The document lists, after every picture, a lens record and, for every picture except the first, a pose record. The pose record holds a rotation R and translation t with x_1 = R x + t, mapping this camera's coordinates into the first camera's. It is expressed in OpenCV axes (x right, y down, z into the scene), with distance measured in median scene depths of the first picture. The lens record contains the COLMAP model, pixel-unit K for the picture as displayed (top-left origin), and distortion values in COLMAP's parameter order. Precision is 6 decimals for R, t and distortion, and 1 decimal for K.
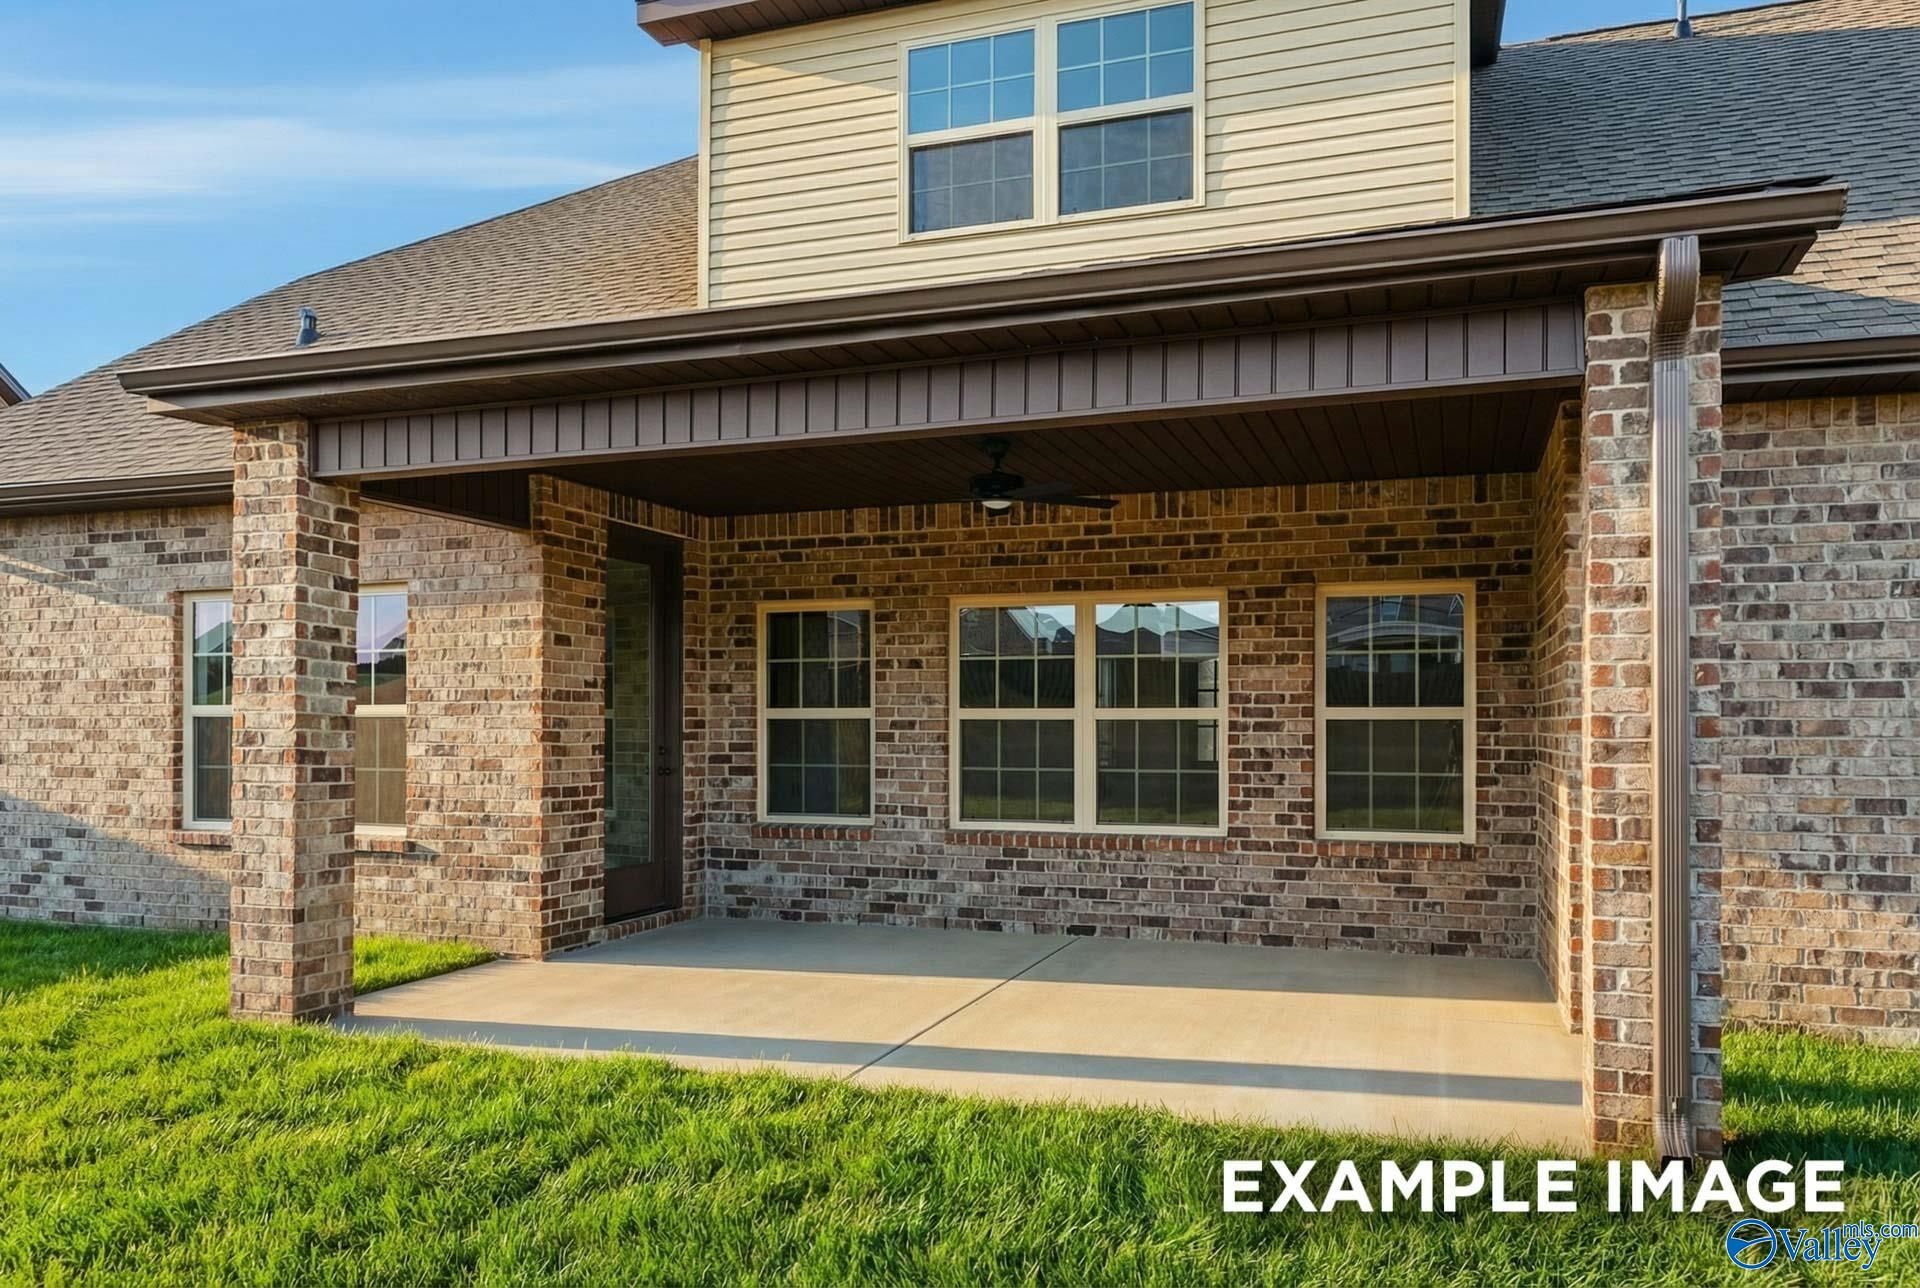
lens RADIAL K [[1295.6, 0, 960.0], [0, 1295.6, 644.0], [0, 0, 1]] dist [0.002217, 0.000667]
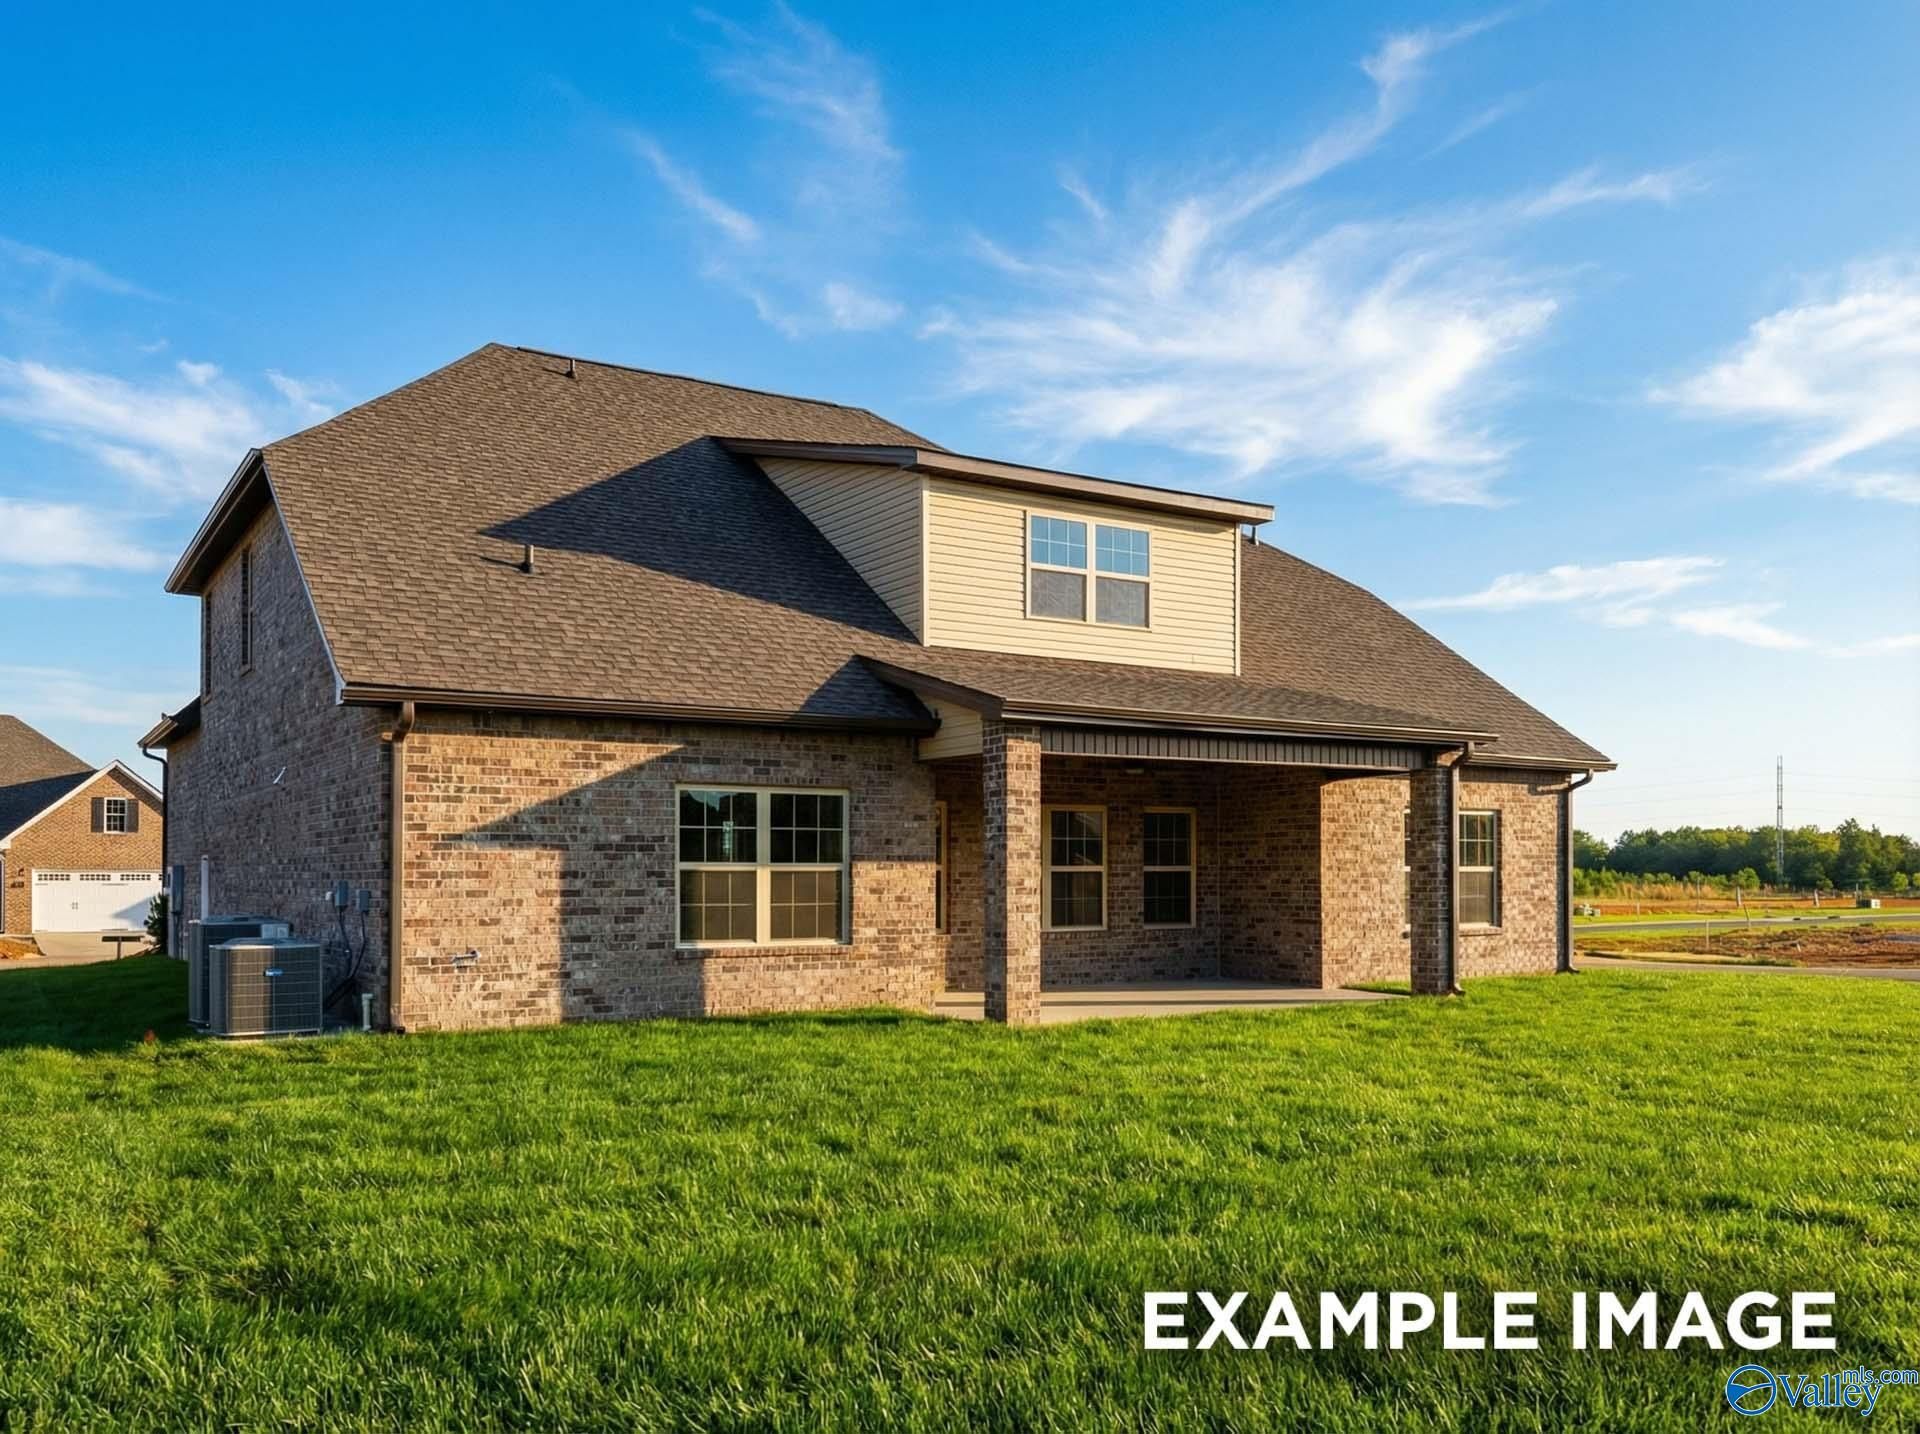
lens RADIAL K [[1565.6, 0, 960.0], [0, 1565.6, 717.0], [0, 0, 1]] dist [-0.005476, -0.000754]
pose [[0.628206, 0.075427, 0.774382, -1.851247], [-0.047558, 0.997151, -0.058544, -0.028152], [-0.776592, -0.000050, 0.630004, -0.353305]]
